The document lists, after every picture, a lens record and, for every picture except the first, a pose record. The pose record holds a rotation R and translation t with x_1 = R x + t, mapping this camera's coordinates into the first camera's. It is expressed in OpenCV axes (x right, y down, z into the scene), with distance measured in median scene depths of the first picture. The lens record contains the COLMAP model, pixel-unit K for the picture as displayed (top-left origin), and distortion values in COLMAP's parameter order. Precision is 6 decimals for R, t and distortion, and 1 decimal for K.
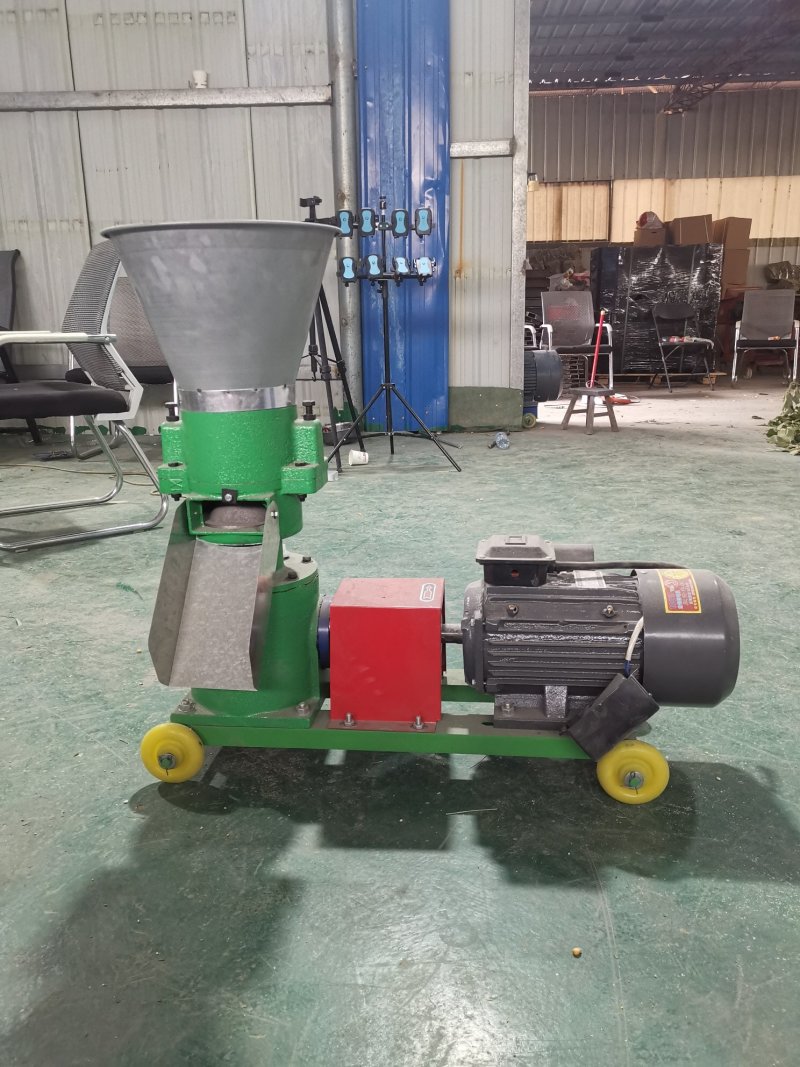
lens RADIAL K [[841.2, 0, 400.9], [0, 841.2, 532.5], [0, 0, 1]] dist [0.057280, -0.060542]
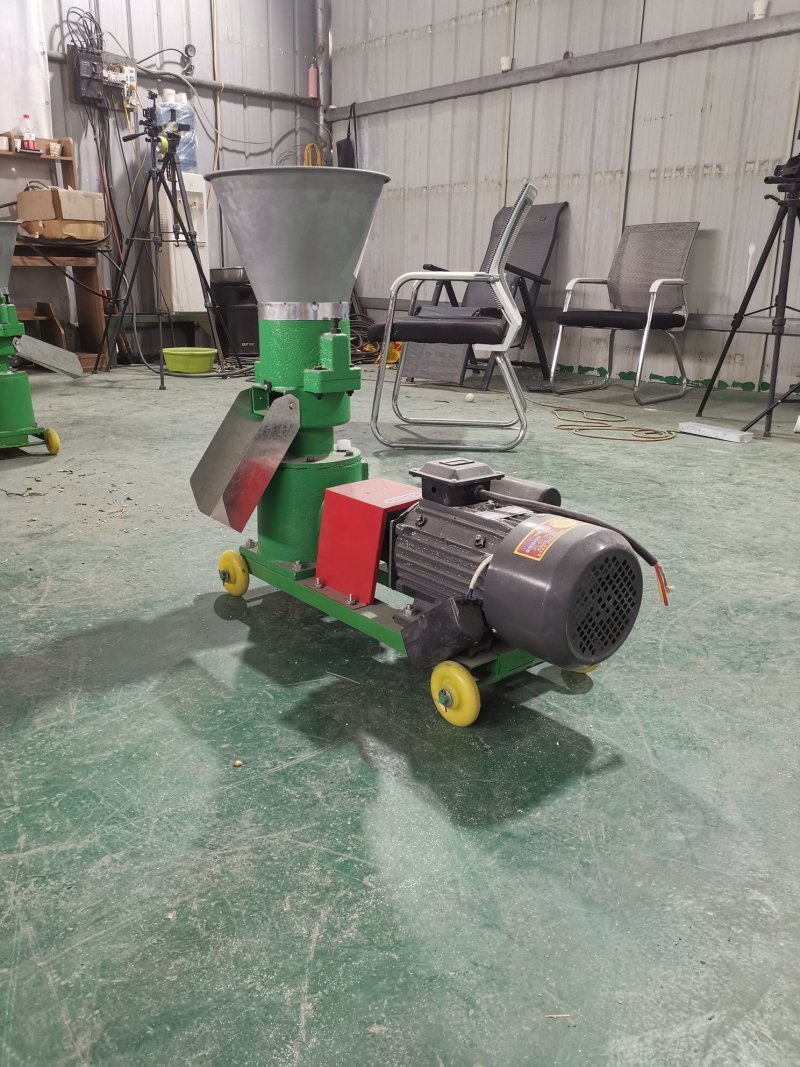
lens RADIAL K [[841.2, 0, 403.0], [0, 841.2, 537.0], [0, 0, 1]] dist [0.057280, -0.060542]
pose [[0.718379, 0.228392, -0.657091, 0.817422], [-0.192715, 0.972938, 0.127485, -0.022121], [0.668425, 0.035049, 0.742953, 0.172620]]
